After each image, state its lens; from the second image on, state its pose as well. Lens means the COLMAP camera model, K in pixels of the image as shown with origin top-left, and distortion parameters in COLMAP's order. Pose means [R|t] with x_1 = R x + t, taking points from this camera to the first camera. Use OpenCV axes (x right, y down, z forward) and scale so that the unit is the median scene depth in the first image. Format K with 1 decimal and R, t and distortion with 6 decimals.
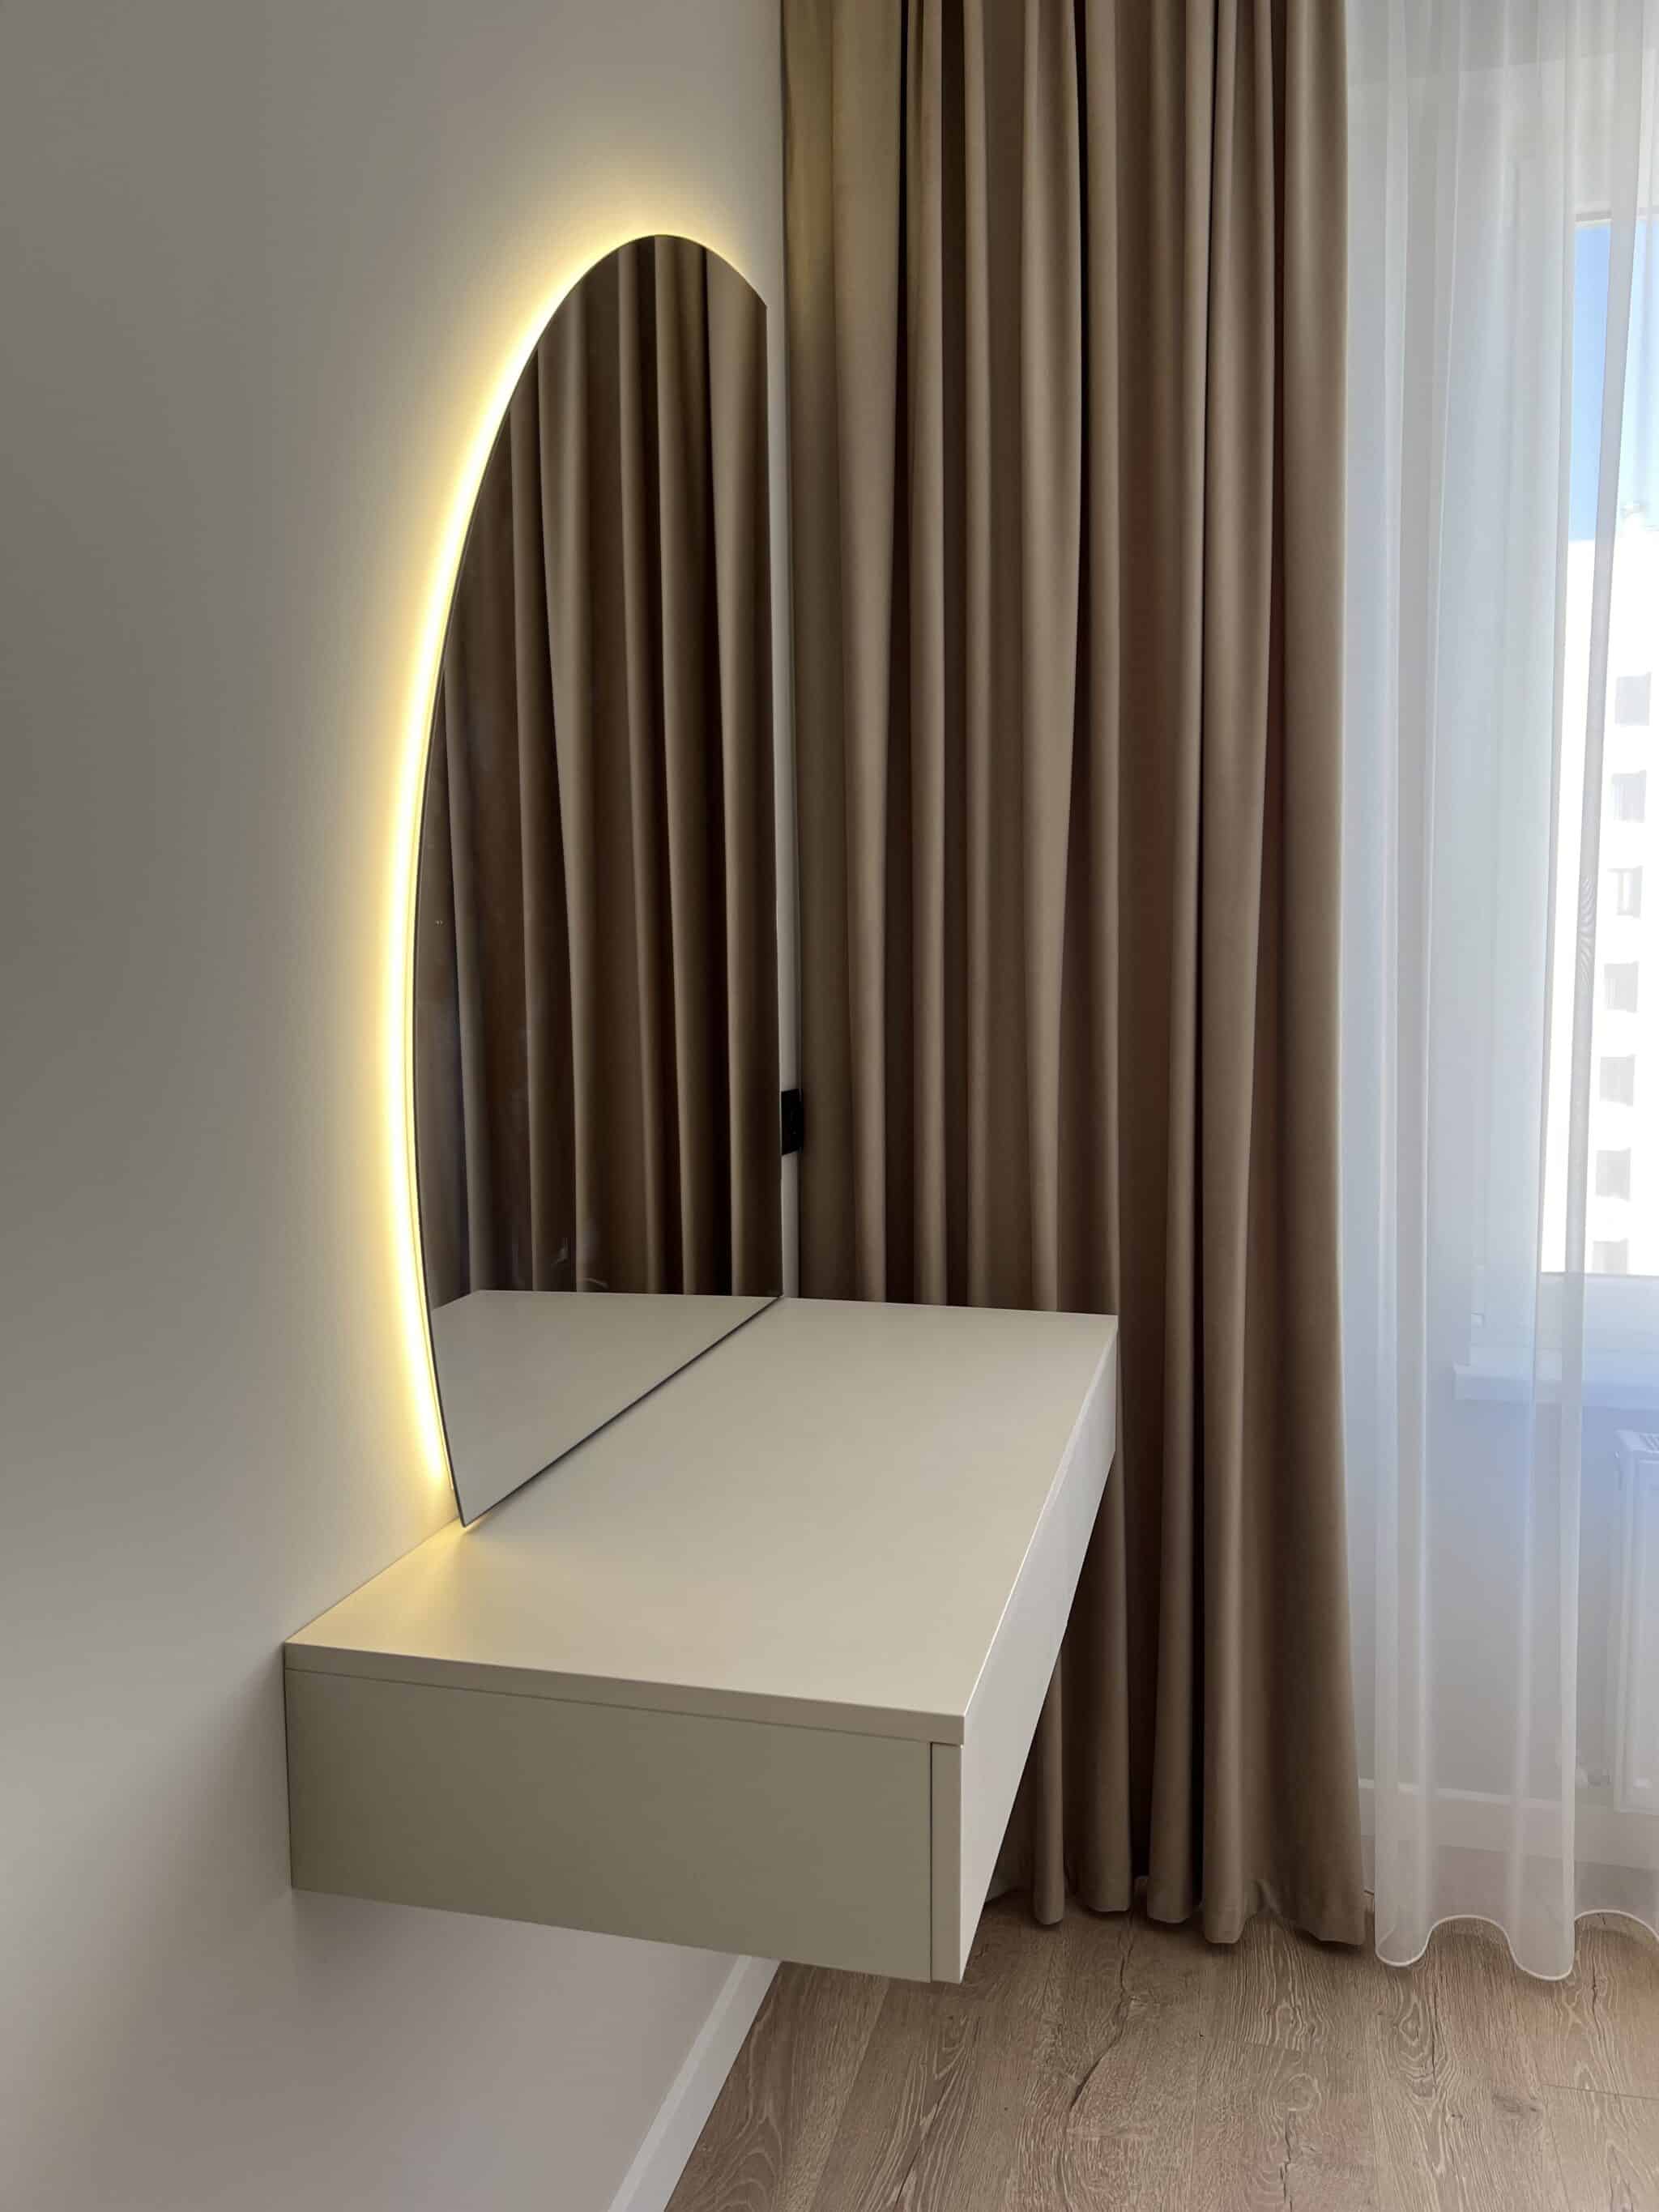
lens RADIAL K [[1751.4, 0, 829.5], [0, 1751.4, 1106.0], [0, 0, 1]] dist [0.005216, 0.004805]
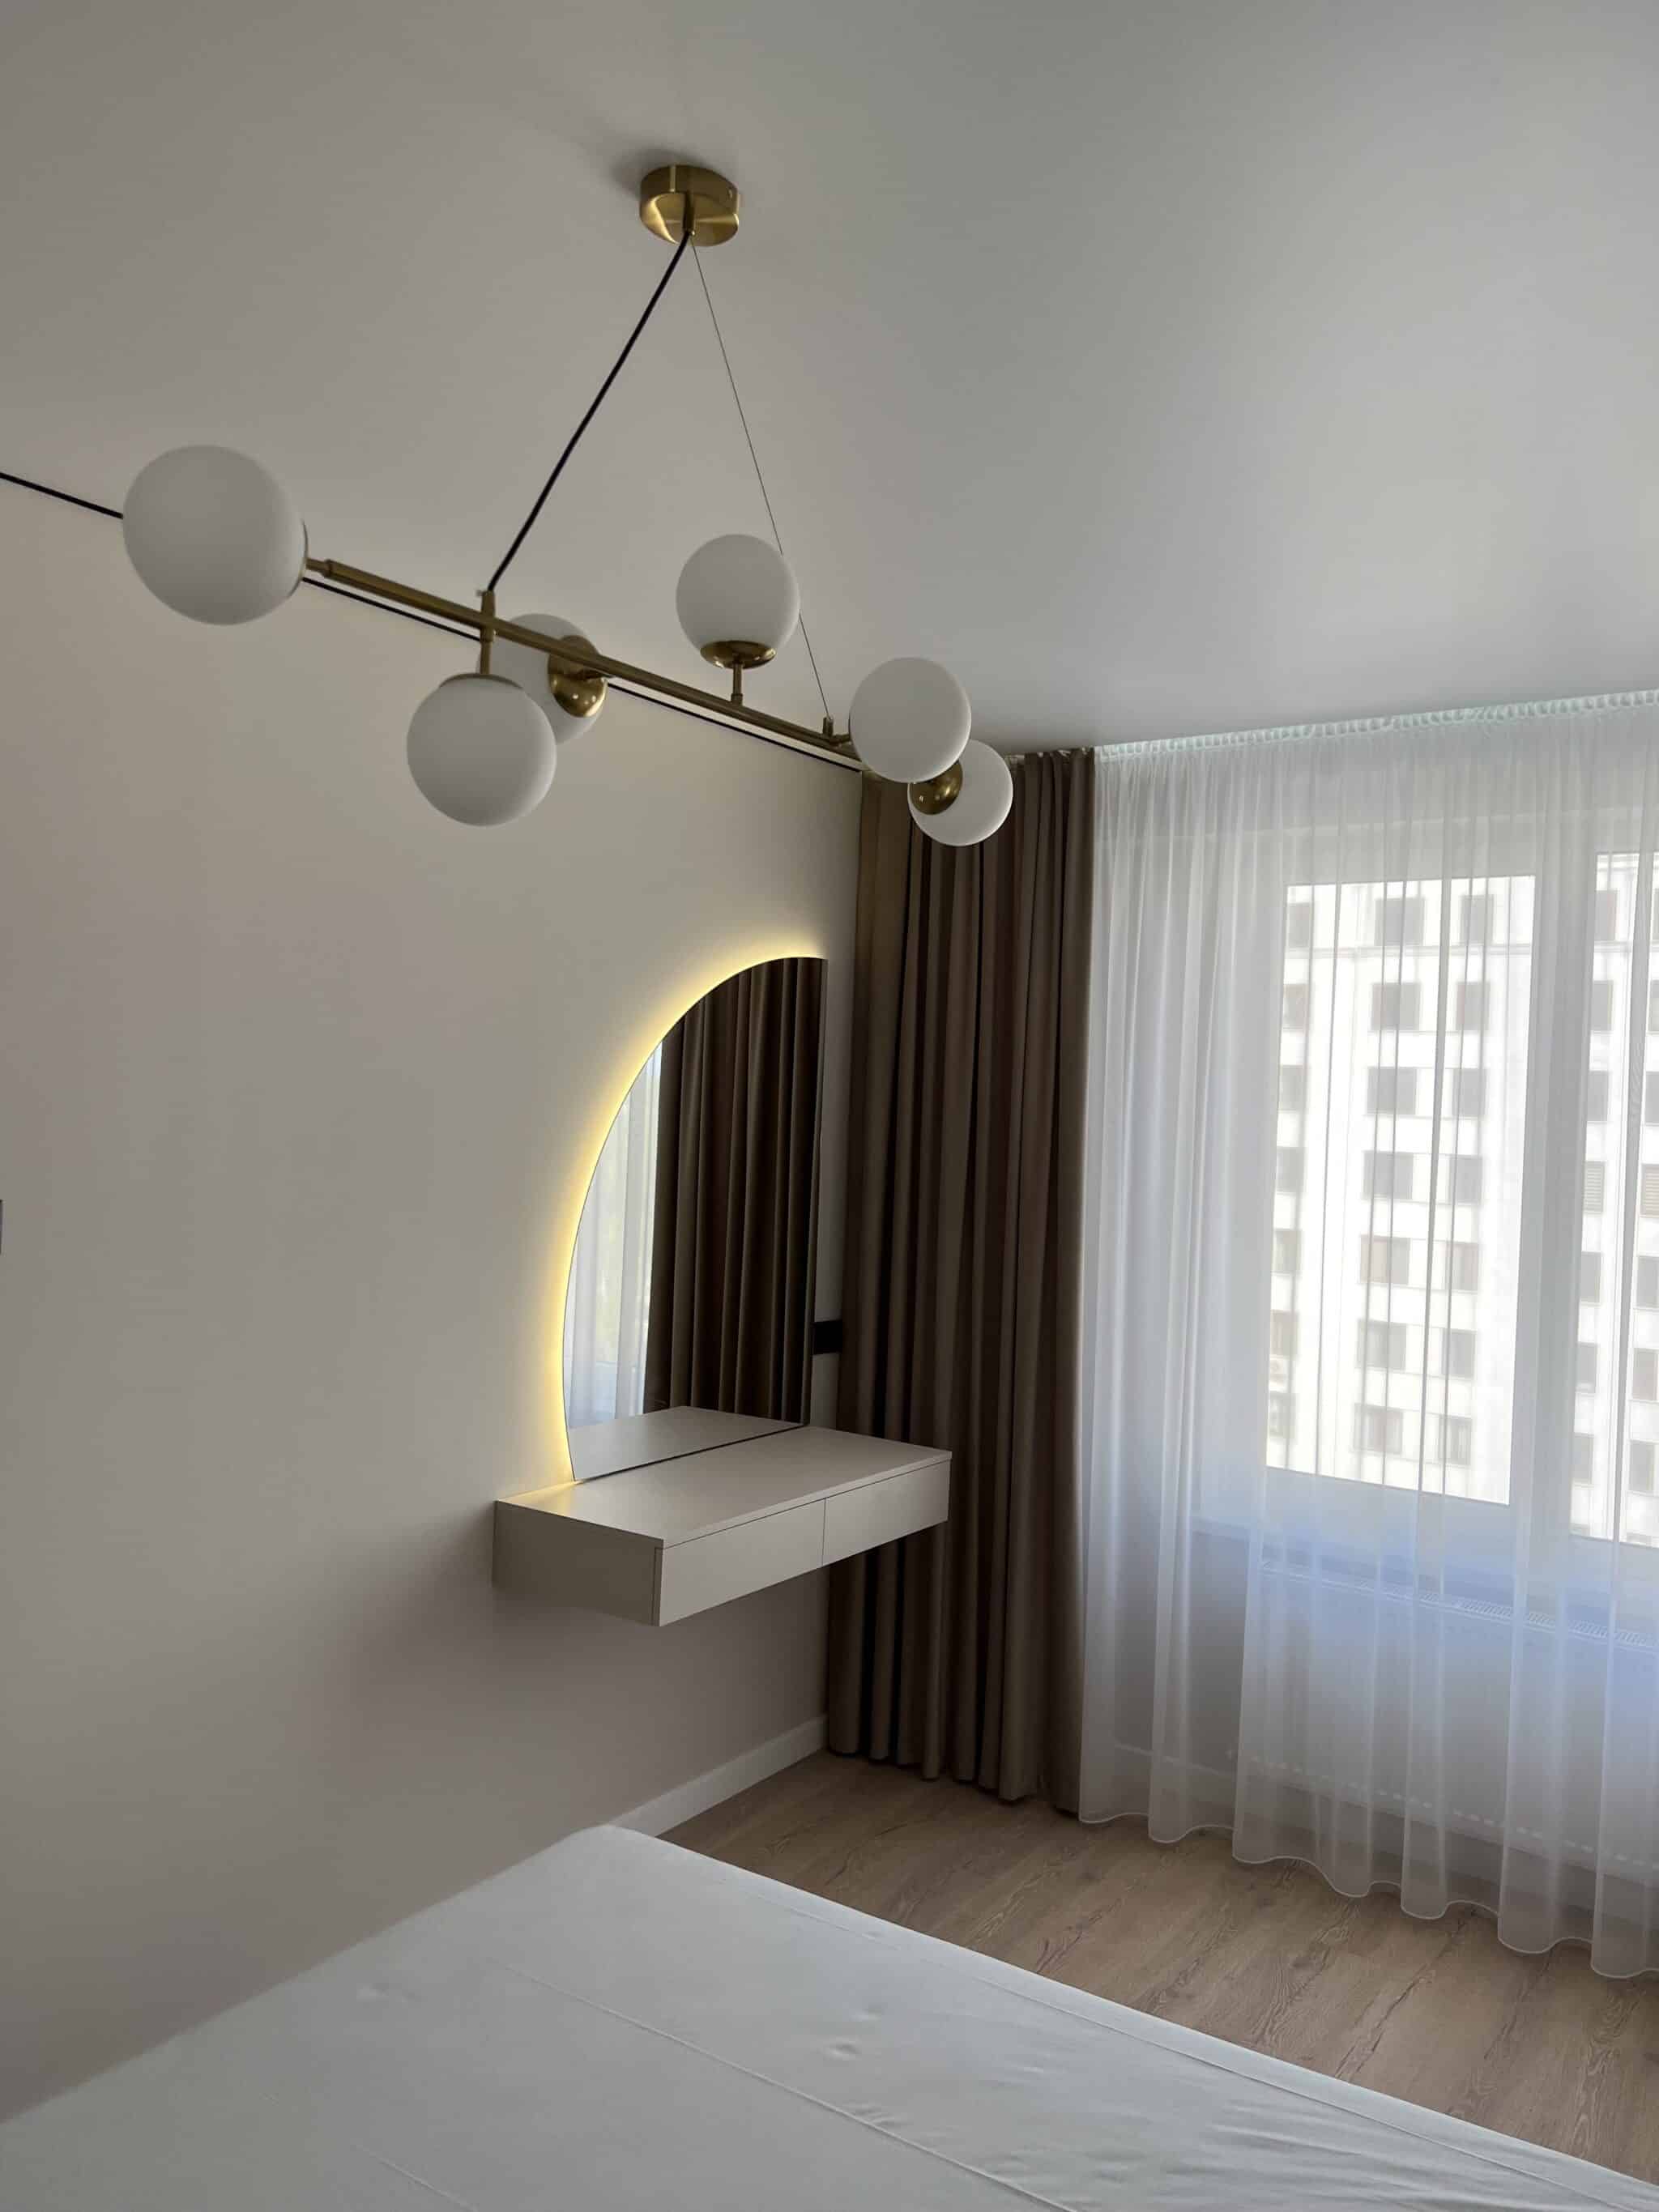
lens RADIAL K [[1751.4, 0, 829.5], [0, 1751.4, 1106.0], [0, 0, 1]] dist [0.005216, 0.004805]
pose [[0.930363, 0.042384, -0.364181, 0.773315], [-0.082521, 0.992016, -0.095361, -0.073023], [0.357232, 0.118773, 0.926433, -0.991714]]
